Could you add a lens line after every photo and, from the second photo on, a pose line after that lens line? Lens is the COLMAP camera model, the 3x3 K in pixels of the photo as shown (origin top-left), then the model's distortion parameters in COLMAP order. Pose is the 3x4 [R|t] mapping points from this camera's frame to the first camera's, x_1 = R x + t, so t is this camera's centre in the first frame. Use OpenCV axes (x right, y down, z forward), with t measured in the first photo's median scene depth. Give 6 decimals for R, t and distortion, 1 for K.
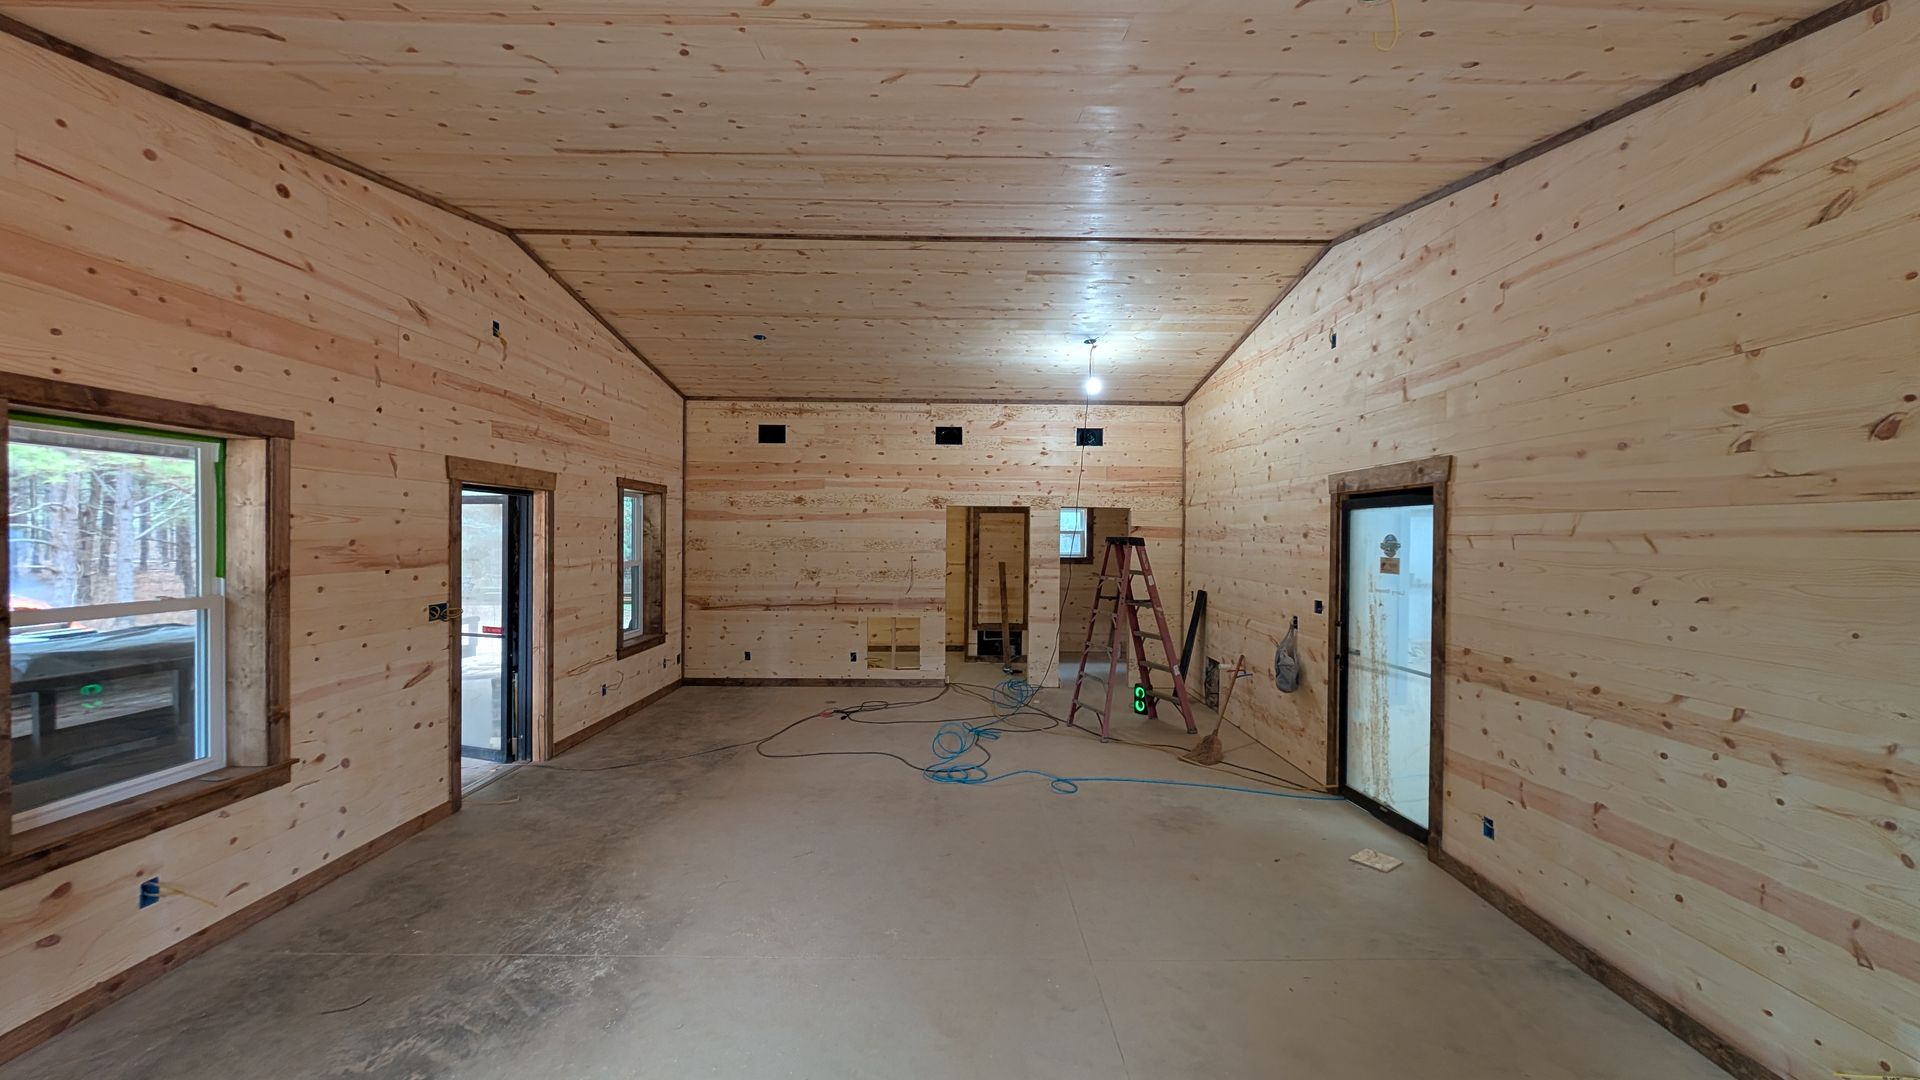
lens RADIAL K [[721.5, 0, 960.0], [0, 721.5, 540.0], [0, 0, 1]] dist [0.001117, -0.000009]
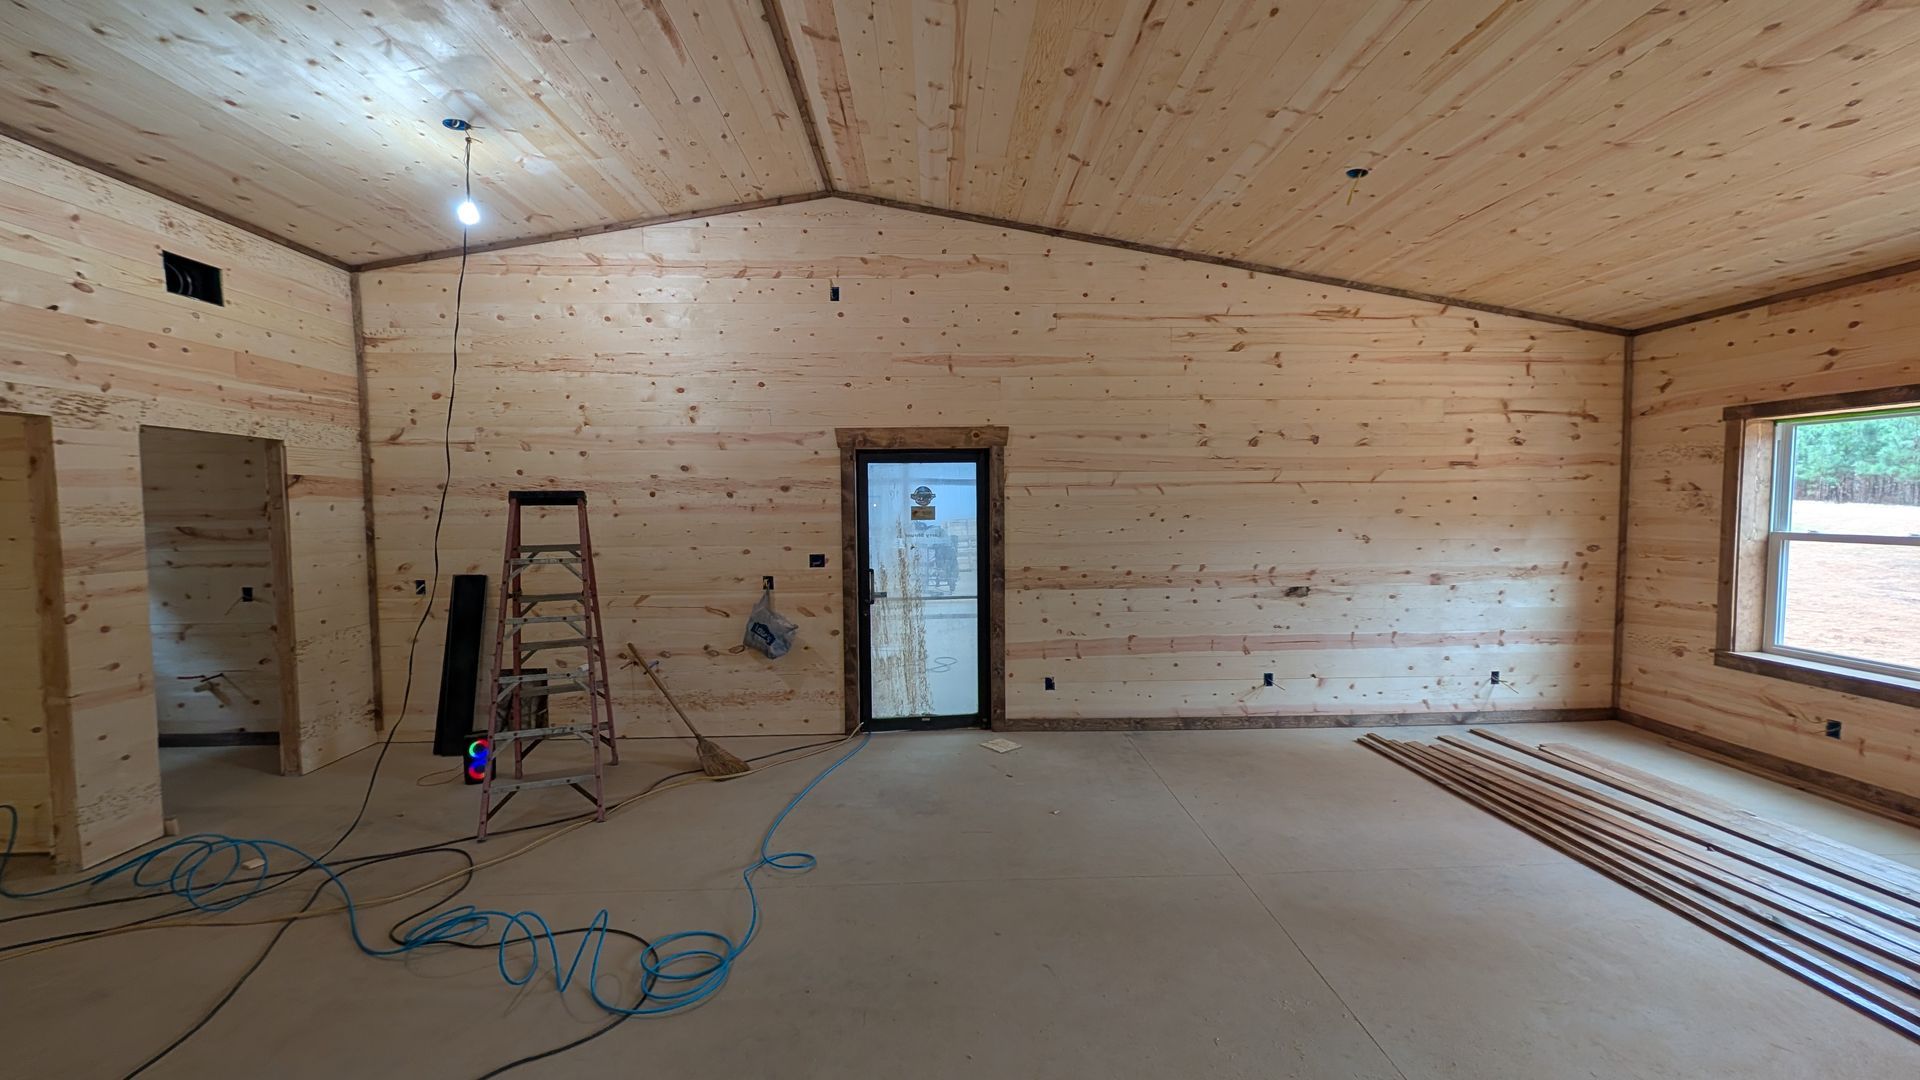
lens RADIAL K [[721.5, 0, 960.0], [0, 721.5, 540.0], [0, 0, 1]] dist [0.001117, -0.000009]
pose [[-0.031452, -0.062753, 0.997533, -0.569213], [0.015658, 0.997874, 0.063268, 0.005750], [-0.999383, 0.017610, -0.030403, 0.963152]]
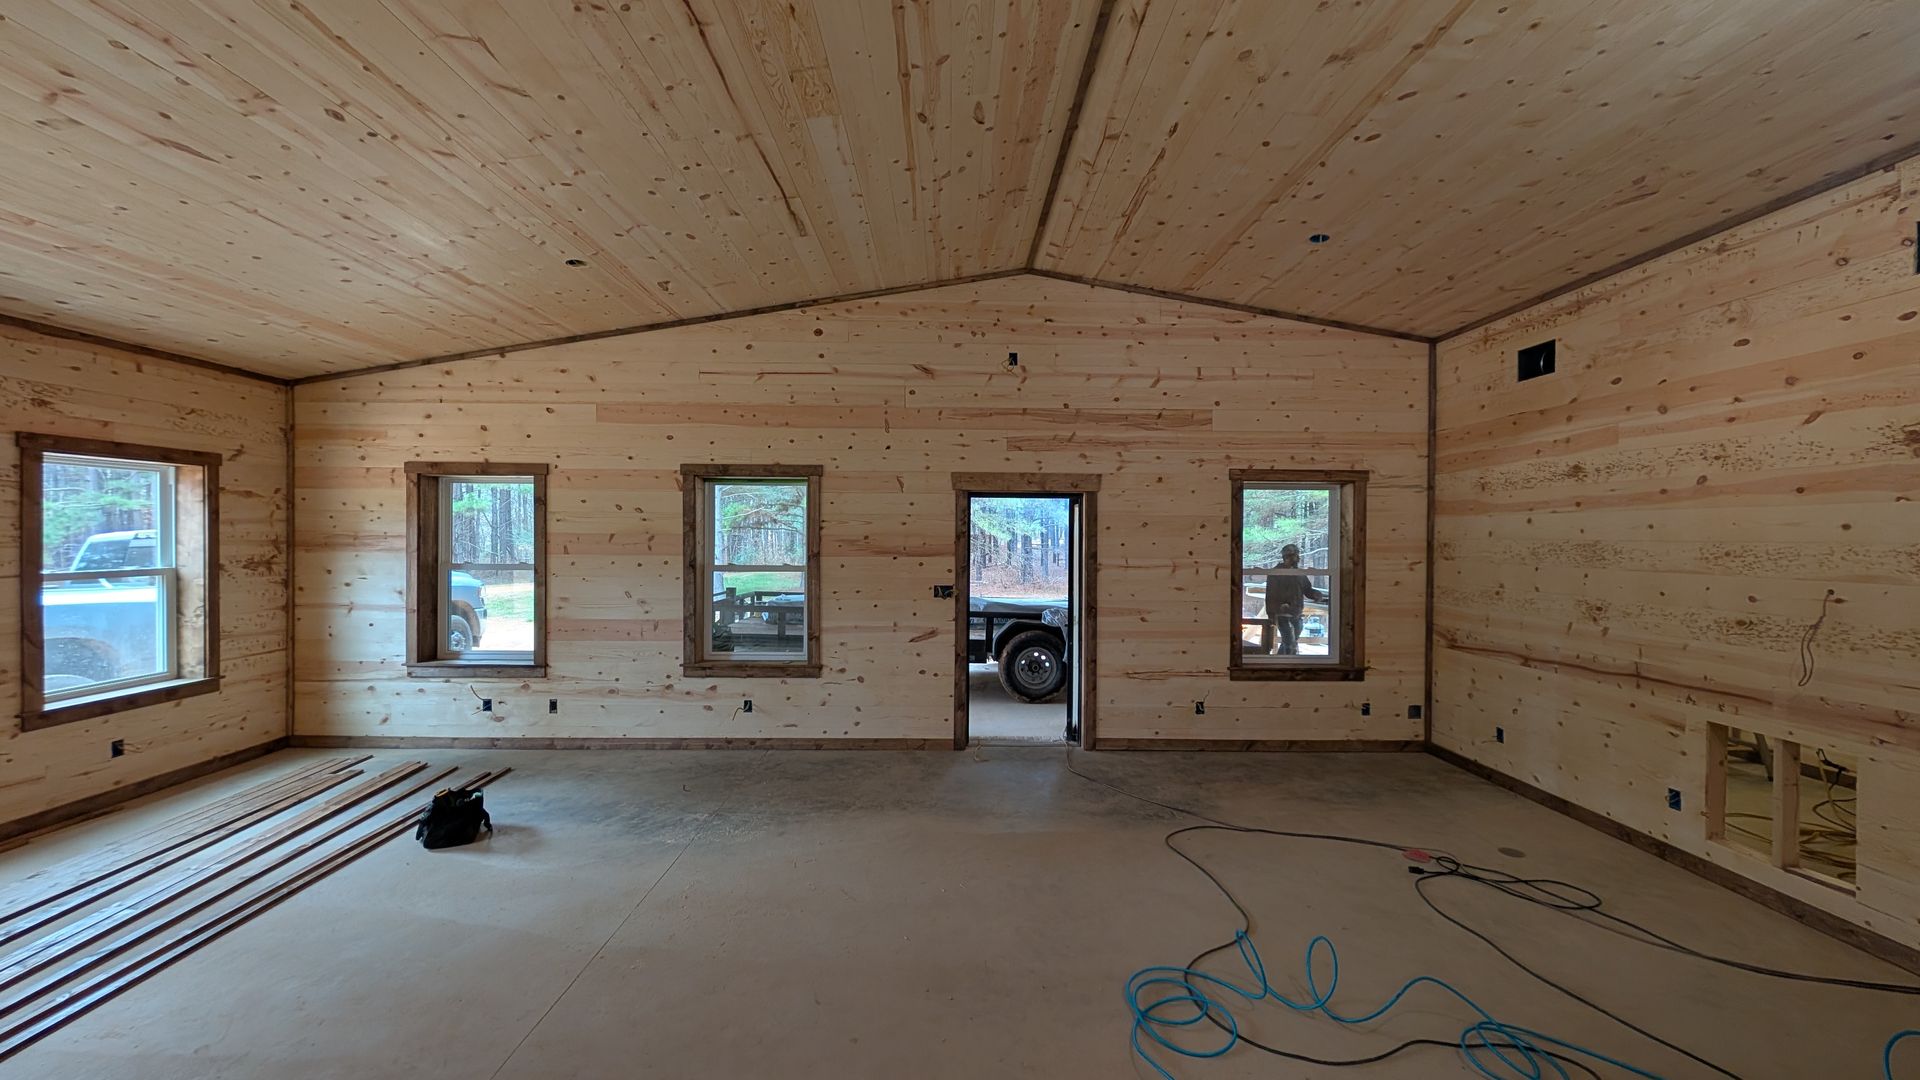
lens RADIAL K [[721.5, 0, 960.0], [0, 721.5, 540.0], [0, 0, 1]] dist [0.001117, -0.000009]
pose [[0.001786, -0.001701, -0.999997, 0.574829], [-0.015226, 0.999883, -0.001728, 0.006945], [0.999882, 0.015229, 0.001759, 0.986935]]
